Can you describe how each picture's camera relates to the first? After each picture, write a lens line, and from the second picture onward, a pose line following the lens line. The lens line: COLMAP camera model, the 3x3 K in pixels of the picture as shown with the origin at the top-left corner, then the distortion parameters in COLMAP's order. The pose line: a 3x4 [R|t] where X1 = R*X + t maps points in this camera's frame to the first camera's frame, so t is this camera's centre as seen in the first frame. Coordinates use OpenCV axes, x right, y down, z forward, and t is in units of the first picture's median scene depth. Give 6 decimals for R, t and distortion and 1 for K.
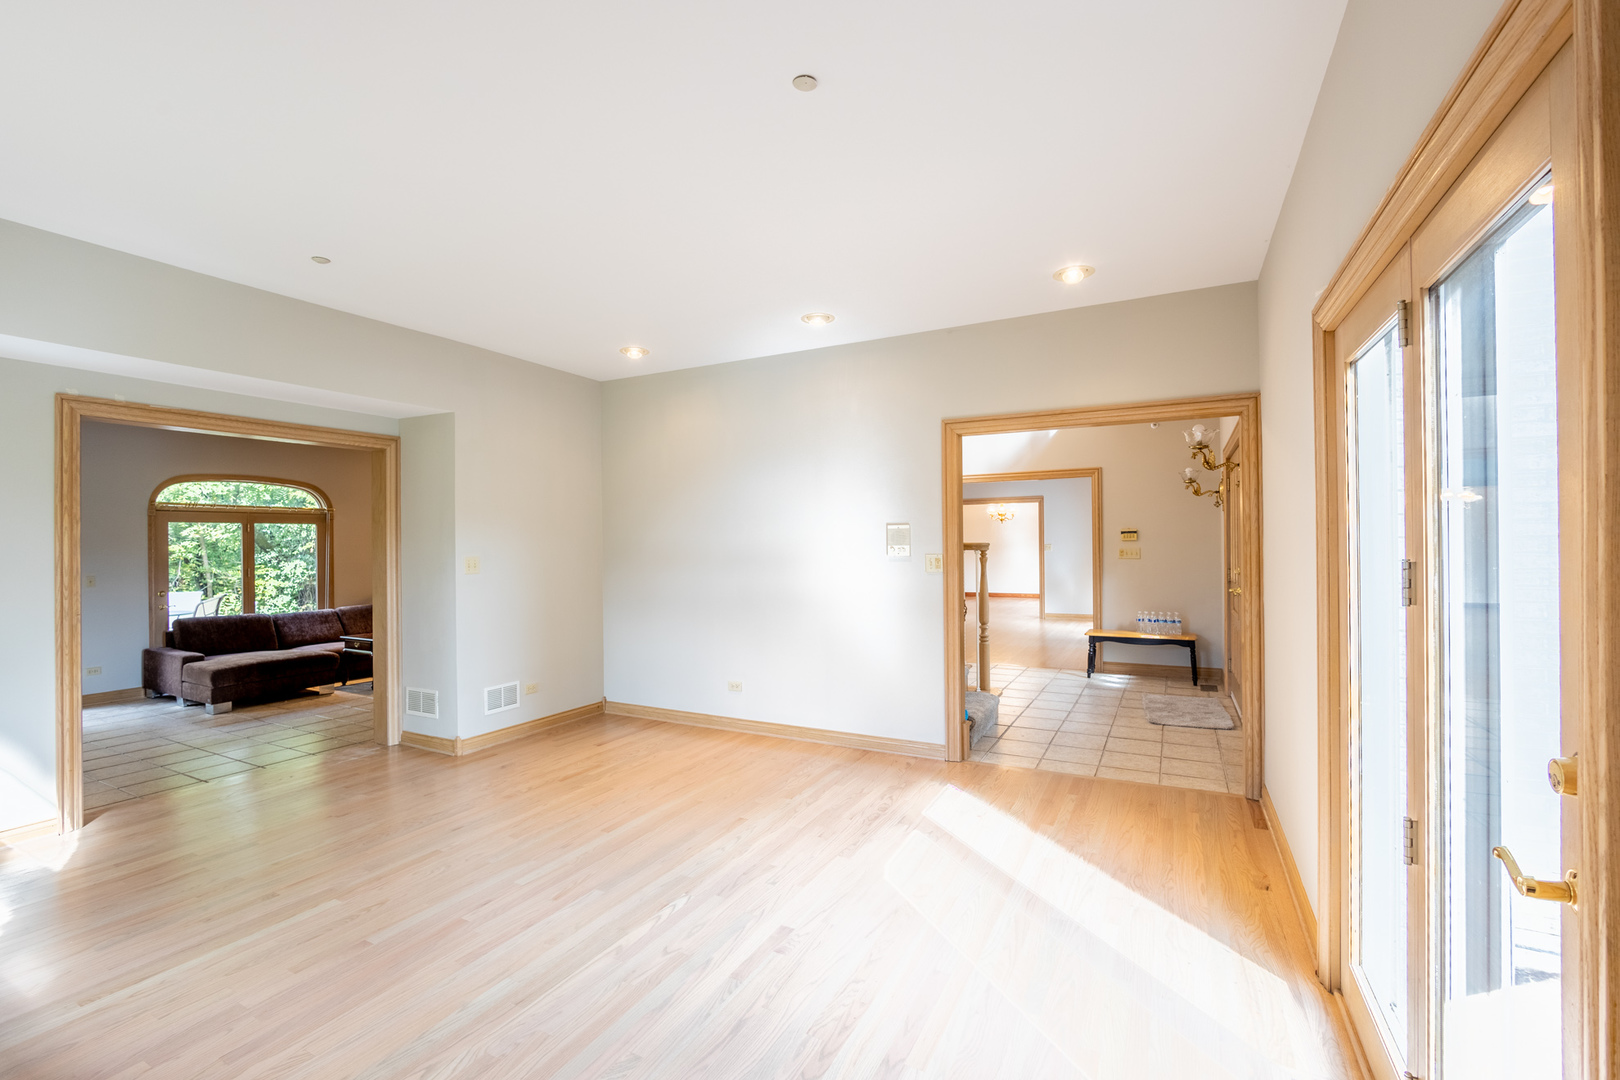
lens RADIAL K [[712.3, 0, 767.0], [0, 712.3, 533.2], [0, 0, 1]] dist [-0.013625, 0.000356]
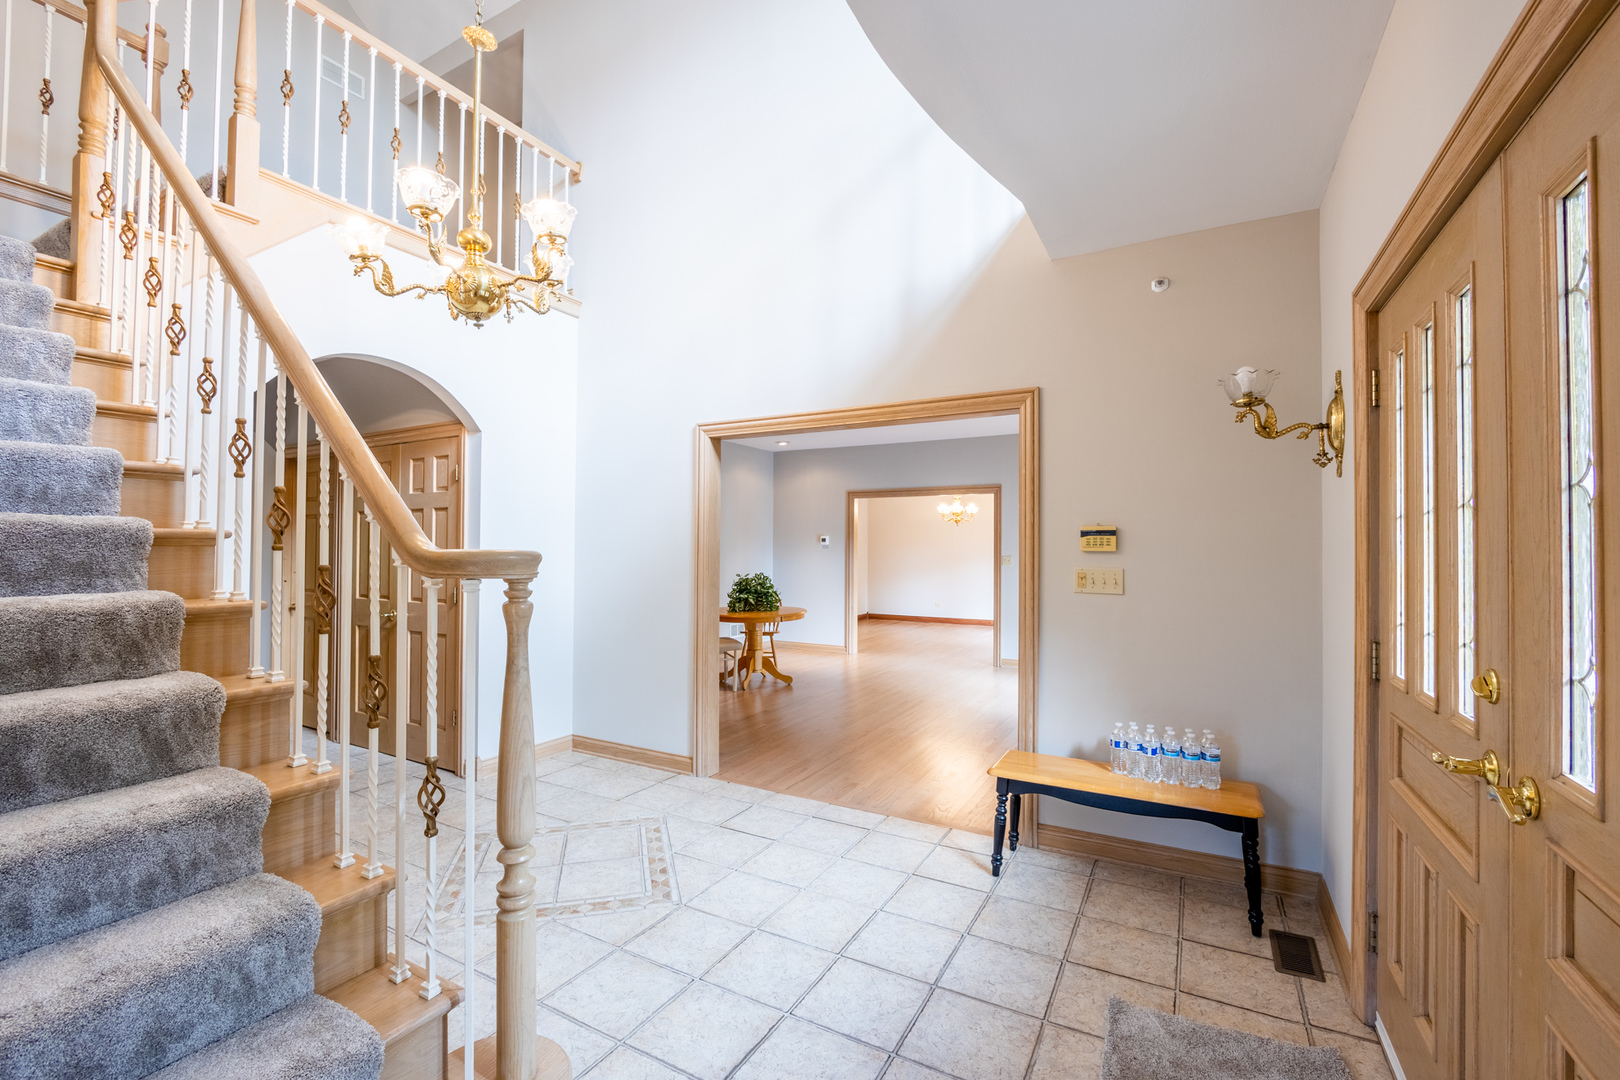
lens RADIAL K [[699.6, 0, 785.4], [0, 699.6, 540.1], [0, 0, 1]] dist [-0.008286, -0.000130]
pose [[0.999681, 0.013885, -0.021102, 0.341847], [-0.013963, 0.999896, -0.003541, 0.007127], [0.021050, 0.003835, 0.999771, 0.594785]]
